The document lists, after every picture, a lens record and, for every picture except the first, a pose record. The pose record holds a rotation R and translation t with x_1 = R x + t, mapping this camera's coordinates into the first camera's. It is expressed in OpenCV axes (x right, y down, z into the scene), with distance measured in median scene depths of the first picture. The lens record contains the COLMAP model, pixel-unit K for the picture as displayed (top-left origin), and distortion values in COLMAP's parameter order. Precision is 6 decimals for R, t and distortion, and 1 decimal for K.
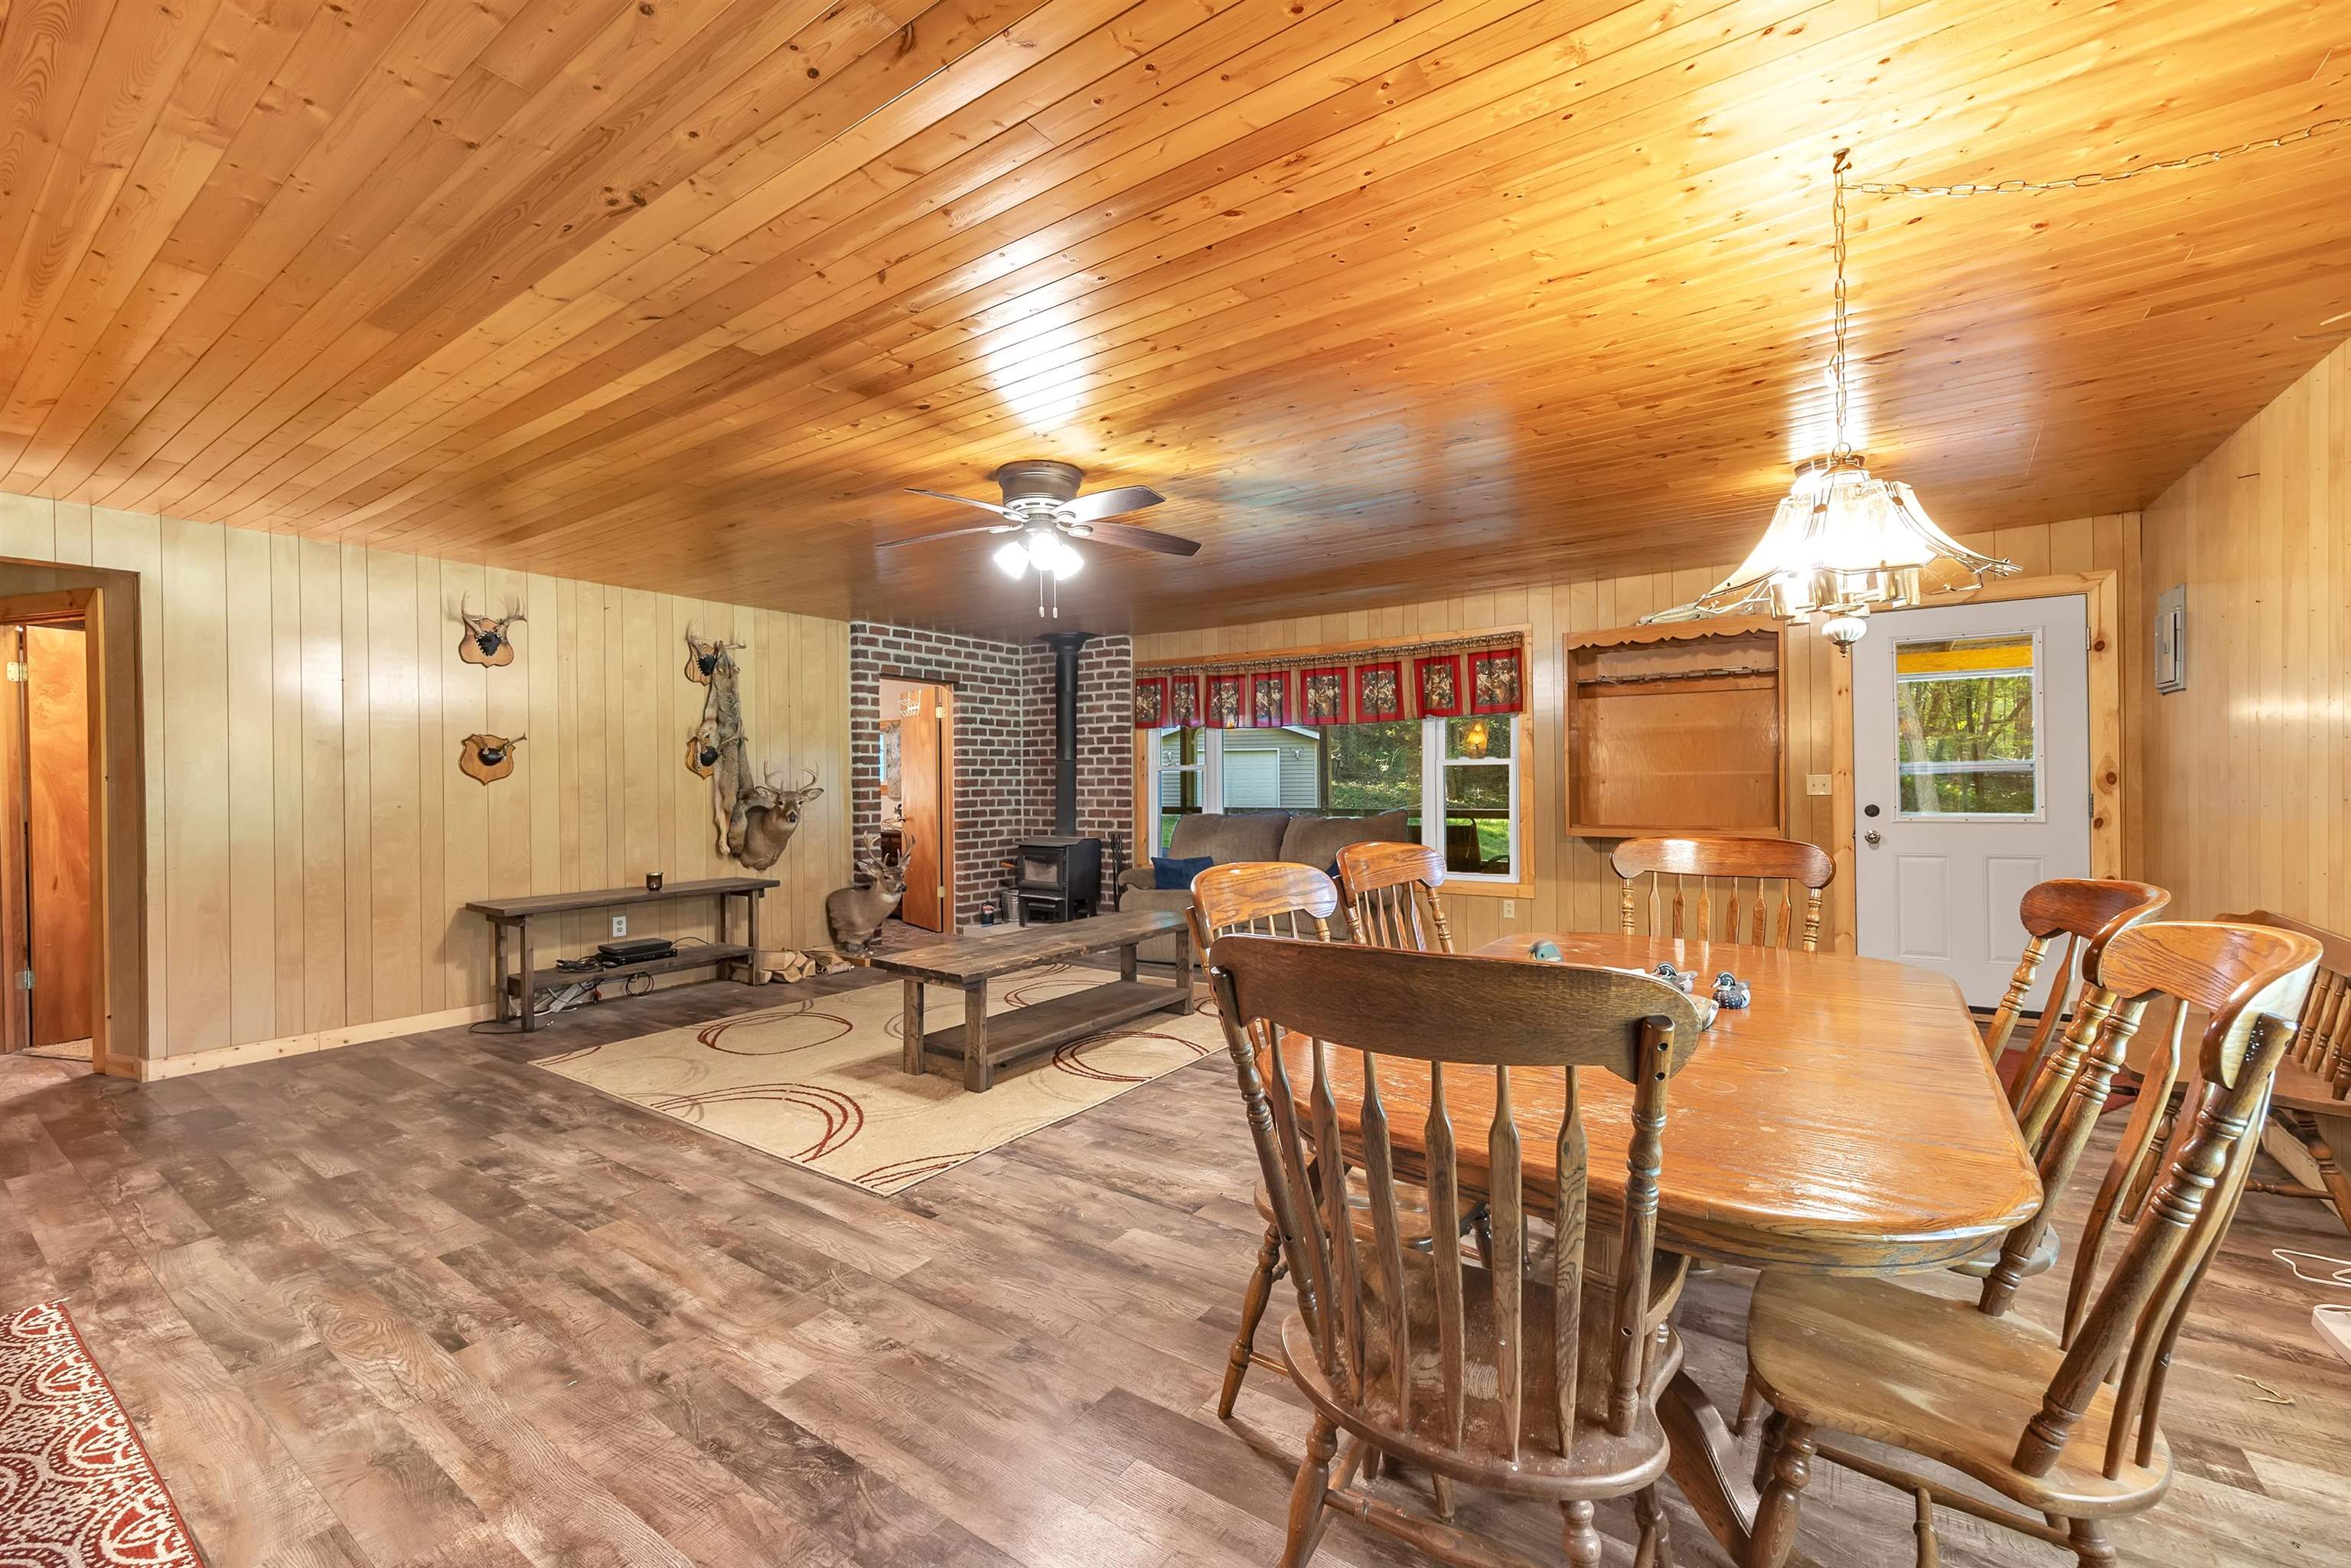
lens RADIAL K [[958.0, 0, 1148.5], [0, 958.0, 782.4], [0, 0, 1]] dist [0.002743, 0.000600]
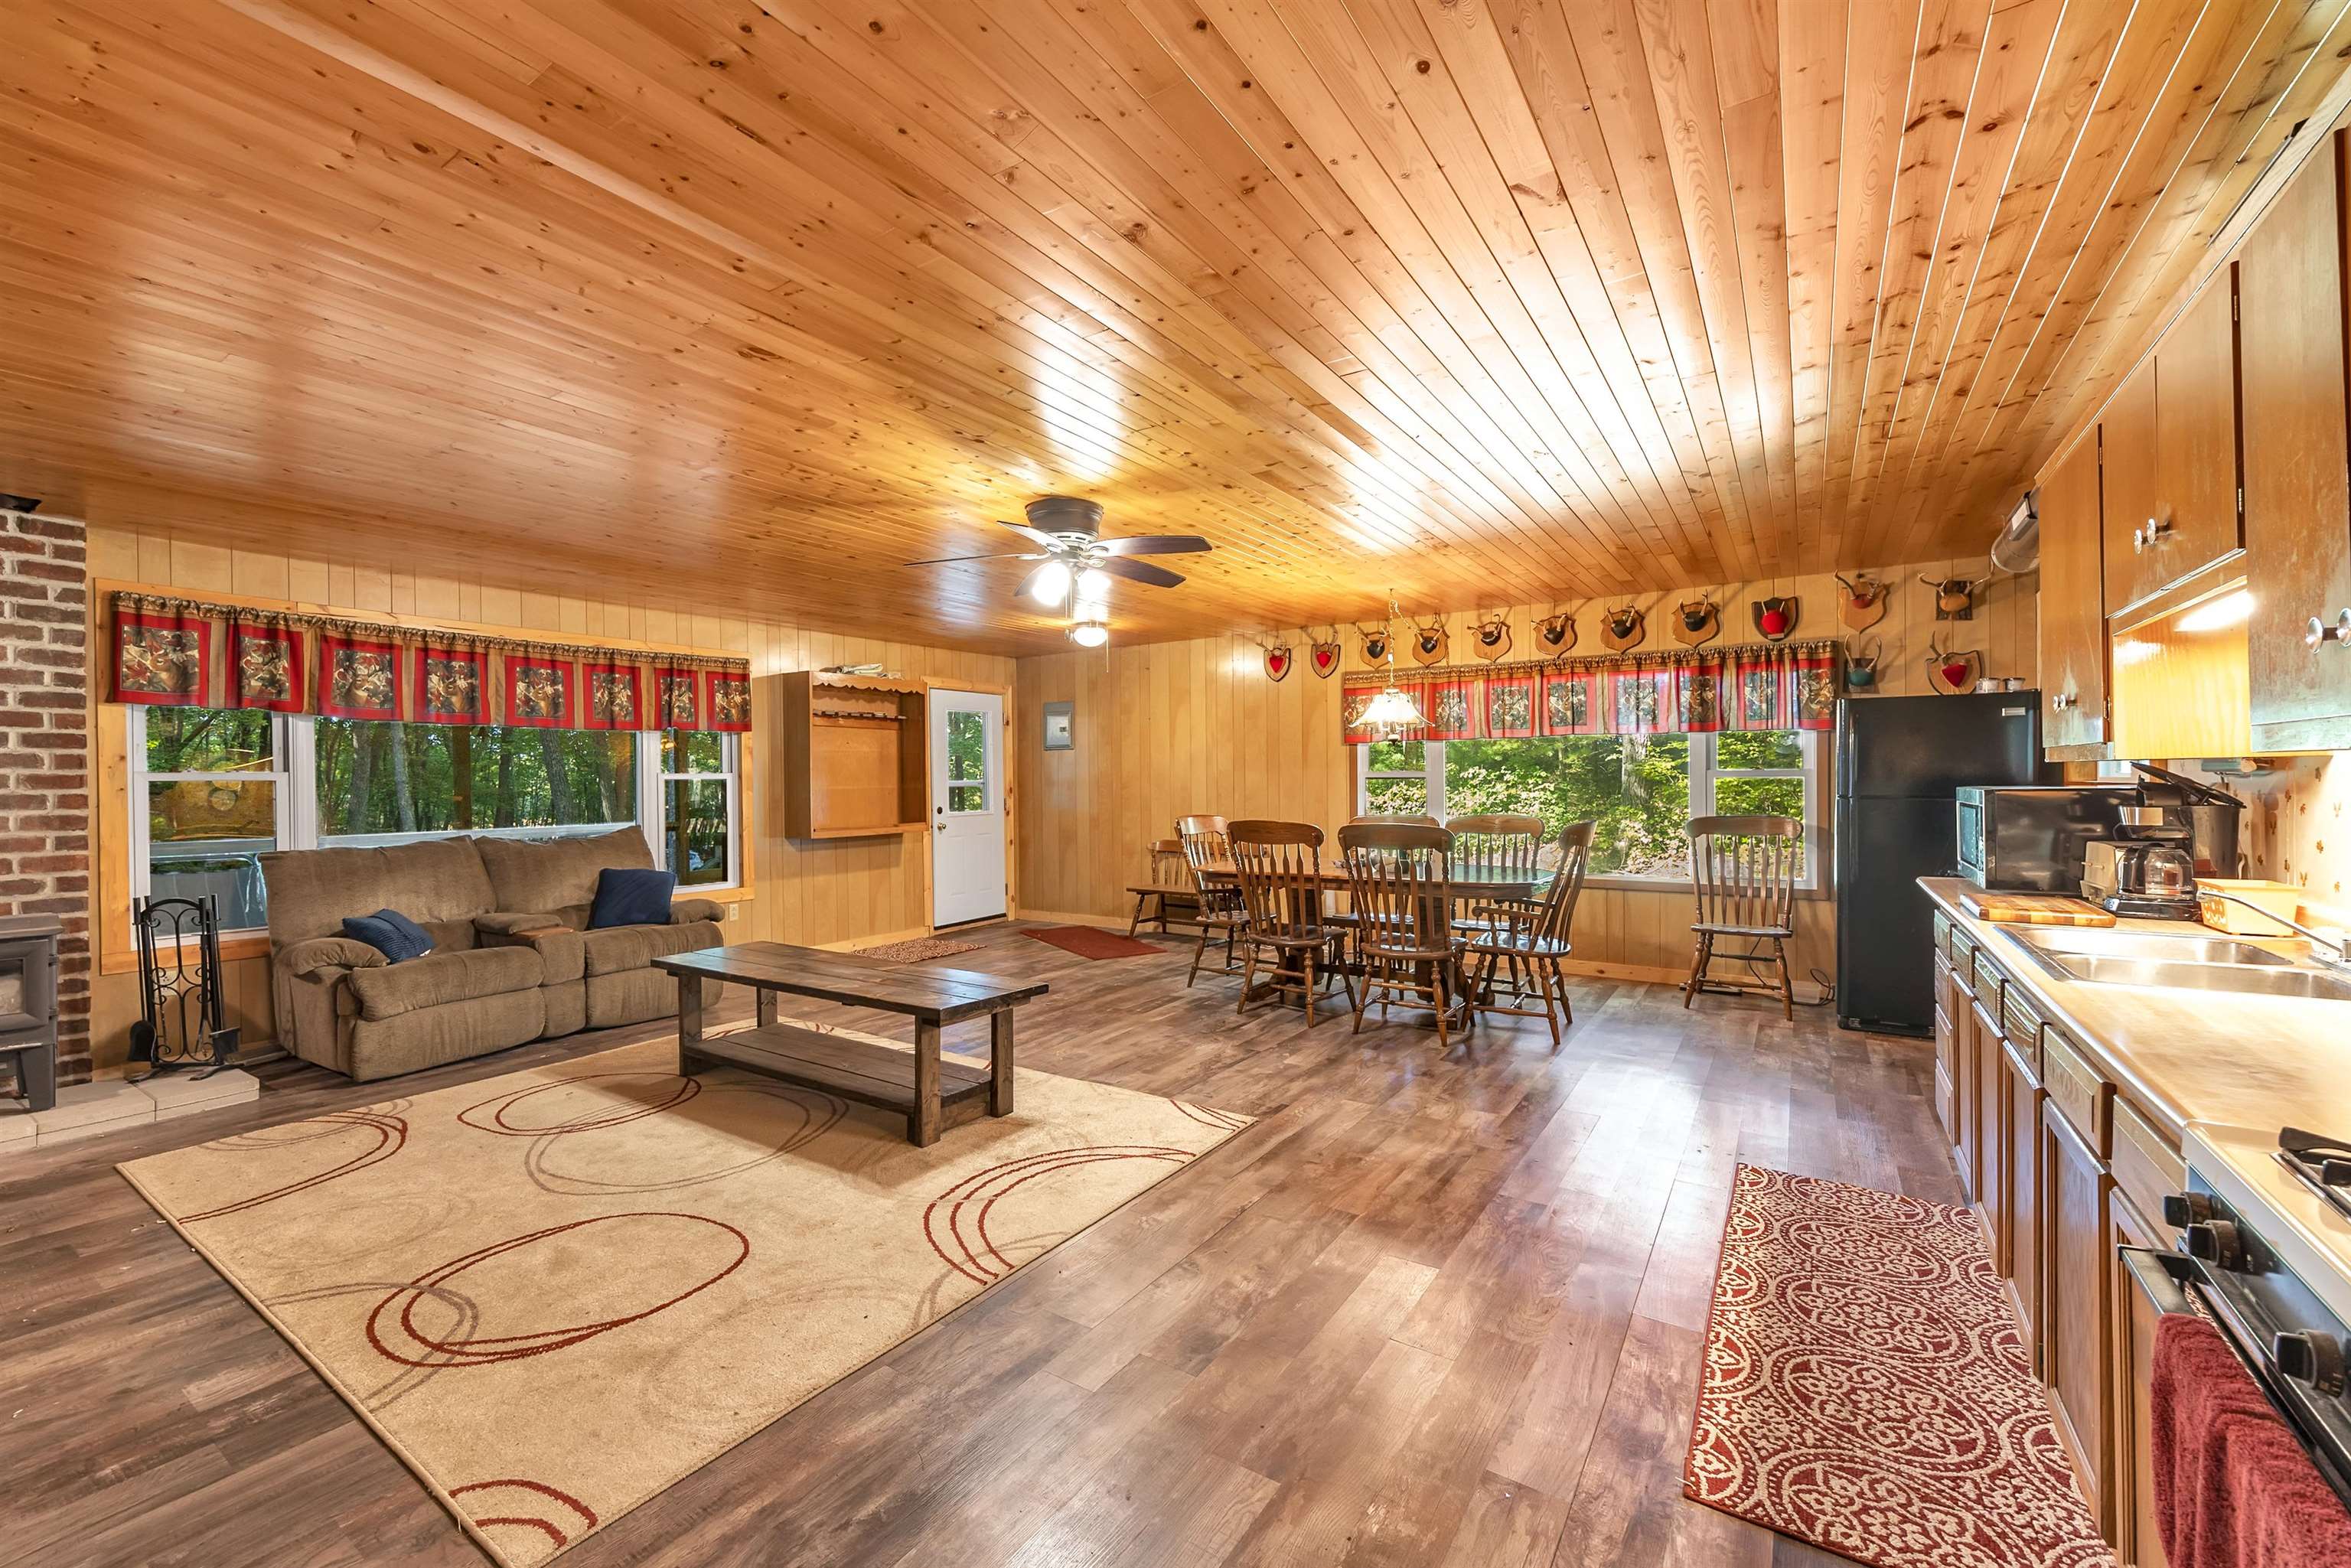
lens RADIAL K [[958.0, 0, 1148.3], [0, 958.0, 796.5], [0, 0, 1]] dist [0.002743, 0.000600]
pose [[-0.017782, -0.004661, 0.999831, -1.167102], [0.011820, 0.999918, 0.004871, 0.002024], [-0.999772, 0.011905, -0.017725, 0.891611]]
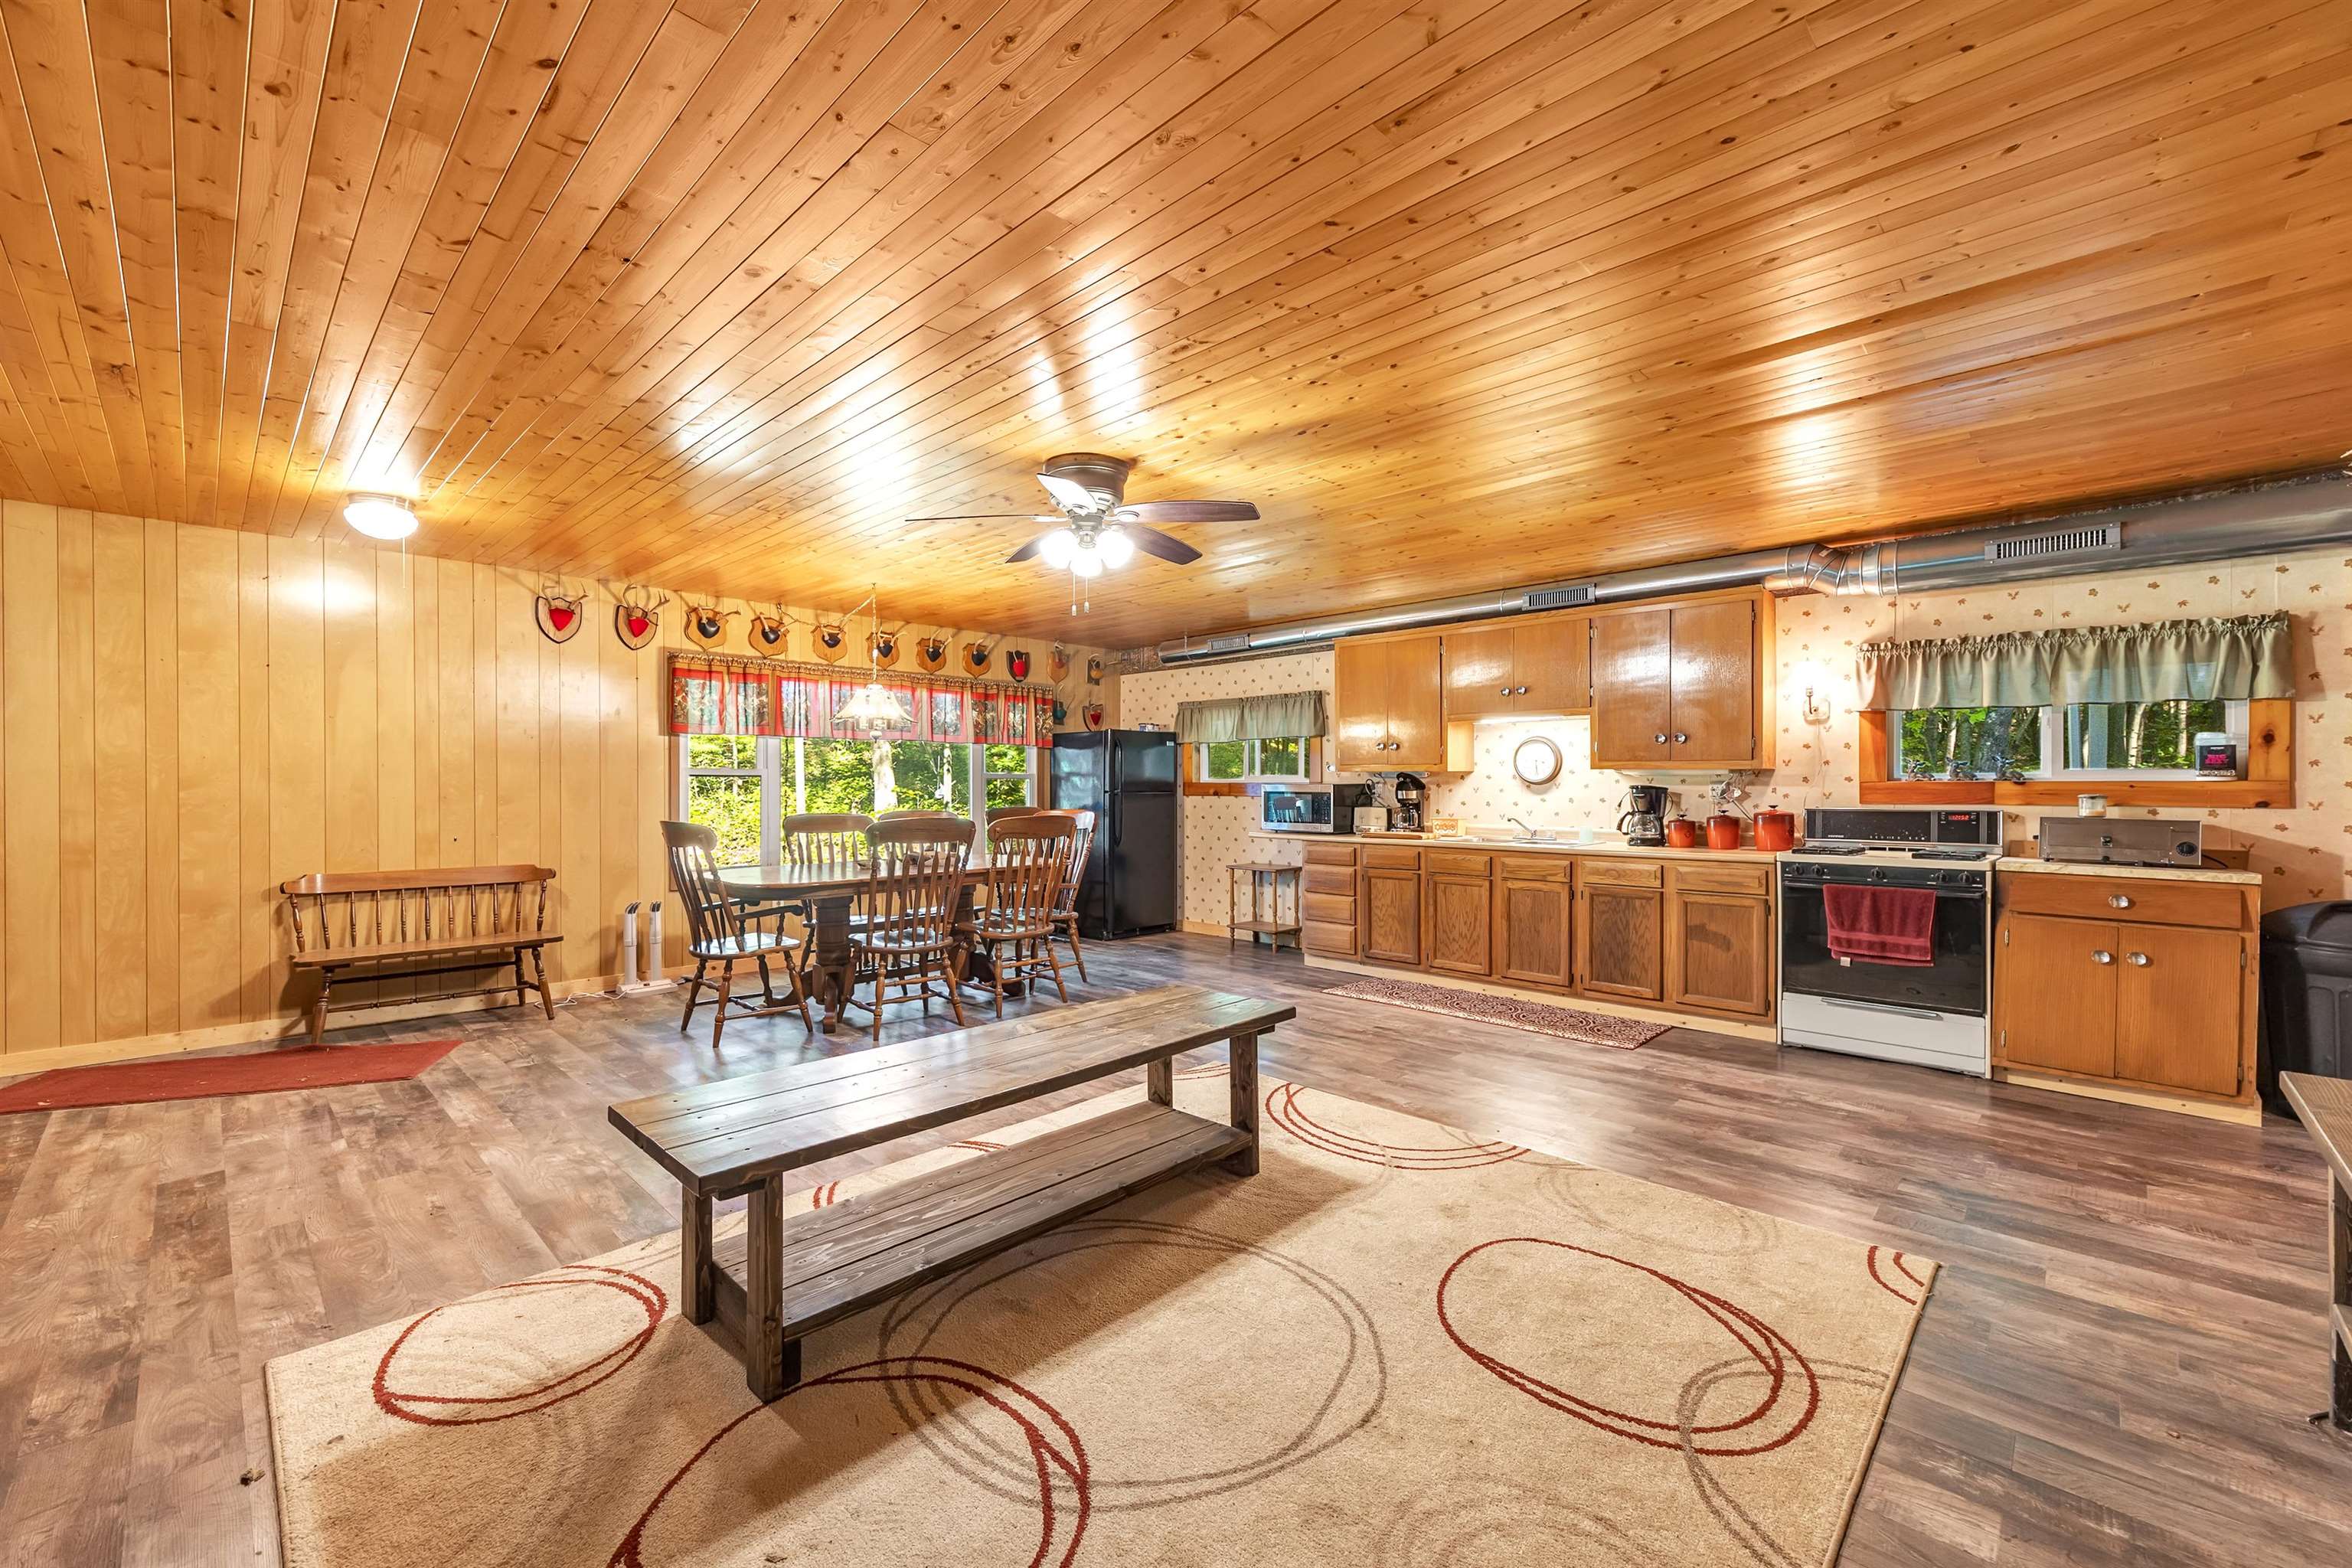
lens RADIAL K [[958.4, 0, 1165.1], [0, 958.4, 794.7], [0, 0, 1]] dist [0.002743, 0.000600]
pose [[-0.988362, 0.010868, 0.151730, -0.326903], [0.013026, 0.999827, 0.013241, 0.000770], [-0.151560, 0.015063, -0.988333, 1.890257]]
